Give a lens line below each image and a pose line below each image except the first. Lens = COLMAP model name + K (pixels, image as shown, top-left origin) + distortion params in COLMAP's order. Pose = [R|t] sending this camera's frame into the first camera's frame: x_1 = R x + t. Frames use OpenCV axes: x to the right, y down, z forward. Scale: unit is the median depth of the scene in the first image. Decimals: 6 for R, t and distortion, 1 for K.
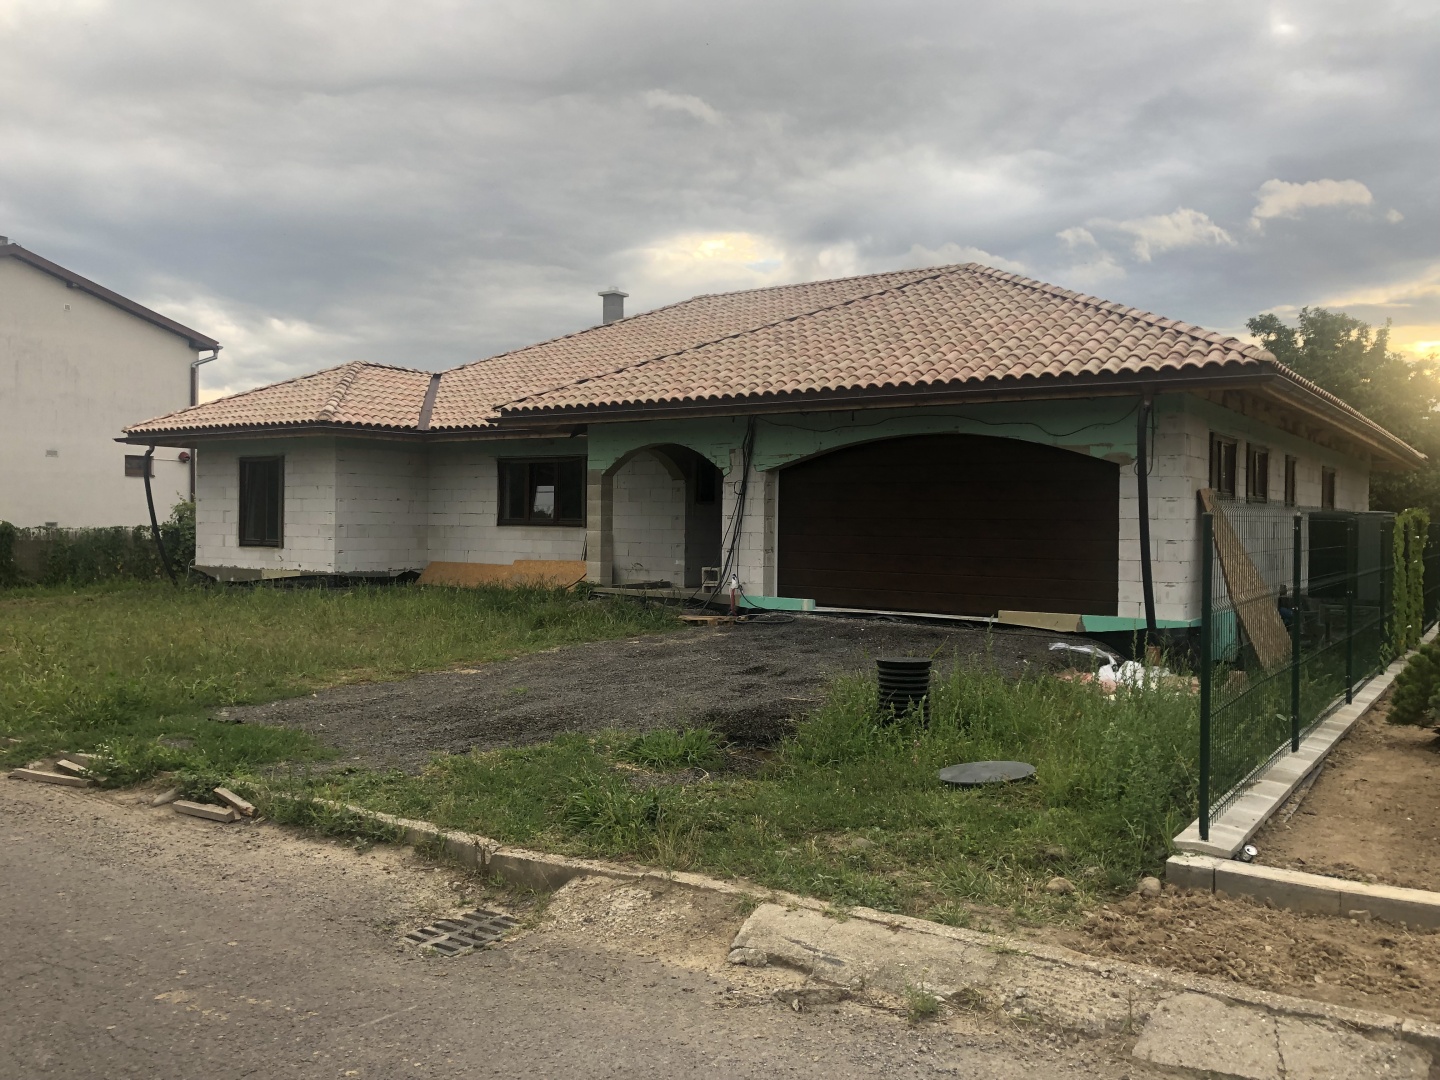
lens RADIAL K [[1158.4, 0, 703.0], [0, 1158.4, 506.5], [0, 0, 1]] dist [0.054063, -0.055066]
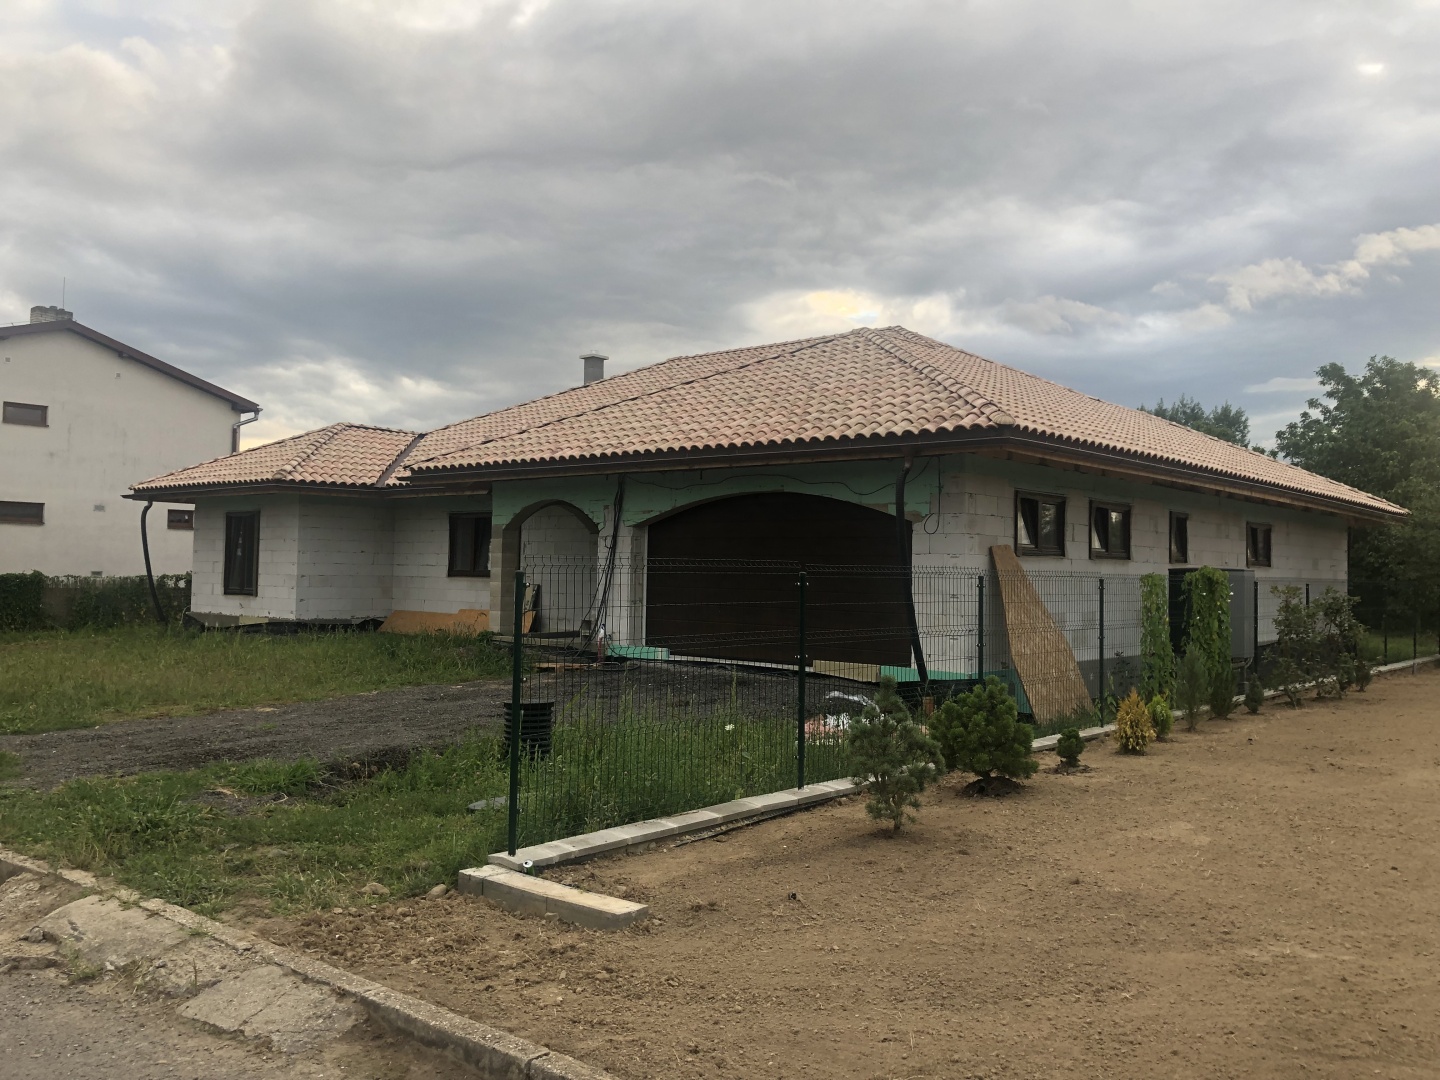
lens RADIAL K [[1158.4, 0, 706.9], [0, 1158.4, 488.8], [0, 0, 1]] dist [0.054063, -0.055066]
pose [[0.994119, -0.001685, -0.108283, 0.165488], [-0.004734, 0.998247, -0.058993, -0.001961], [0.108192, 0.059159, 0.992368, -0.032116]]
